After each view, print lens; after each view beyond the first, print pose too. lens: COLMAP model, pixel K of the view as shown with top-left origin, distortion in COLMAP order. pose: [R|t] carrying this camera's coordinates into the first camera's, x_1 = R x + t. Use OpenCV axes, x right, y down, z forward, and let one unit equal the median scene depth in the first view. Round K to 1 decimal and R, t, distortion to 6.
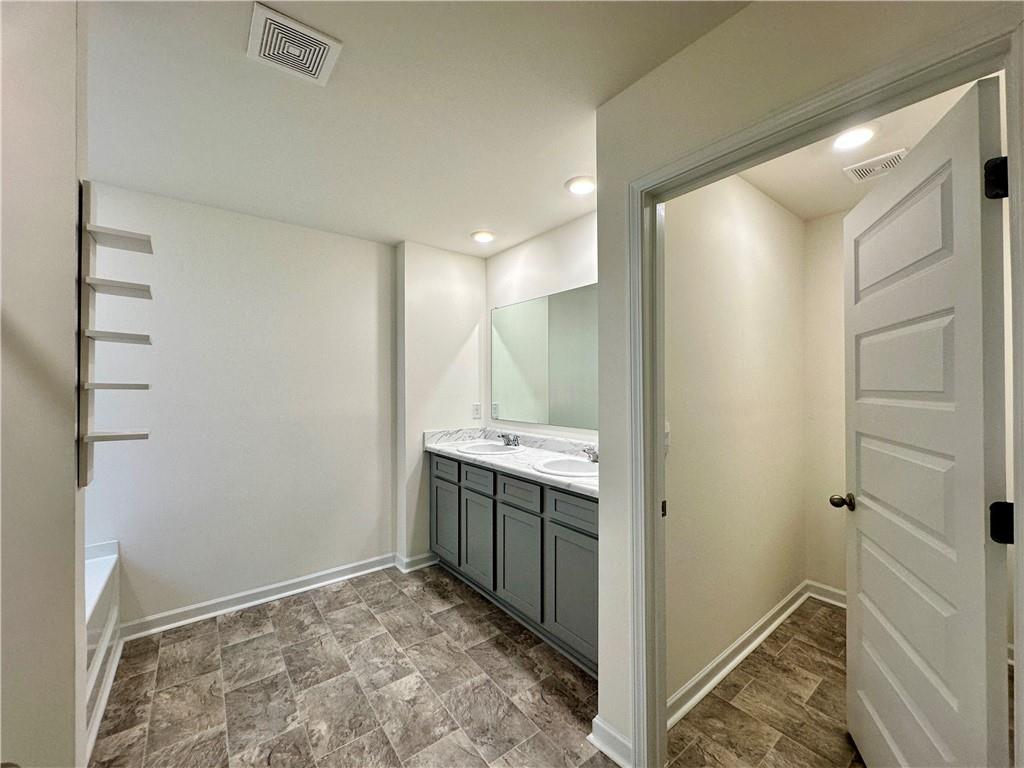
lens RADIAL K [[406.4, 0, 511.3], [0, 406.4, 381.4], [0, 0, 1]] dist [-0.002891, 0.000105]
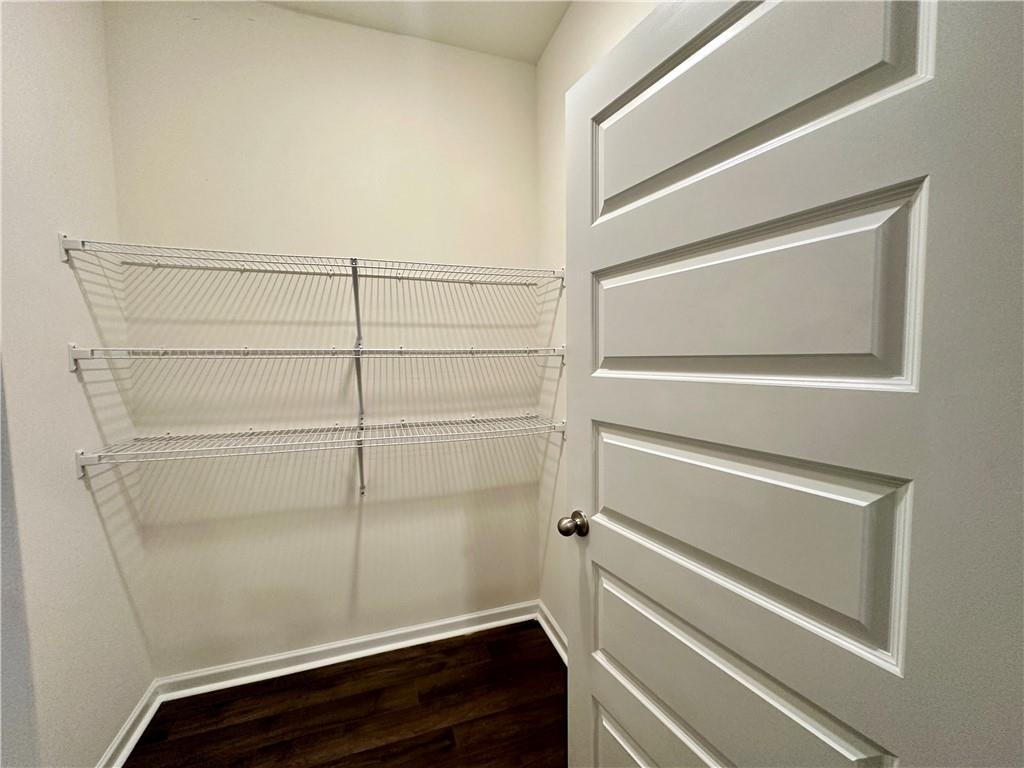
lens RADIAL K [[406.4, 0, 511.7], [0, 406.4, 383.5], [0, 0, 1]] dist [-0.002891, 0.000105]
pose [[0.622606, -0.053083, 0.780733, 0.253082], [0.002481, 0.997825, 0.065865, 0.018448], [-0.782532, -0.039071, 0.621384, 0.700212]]
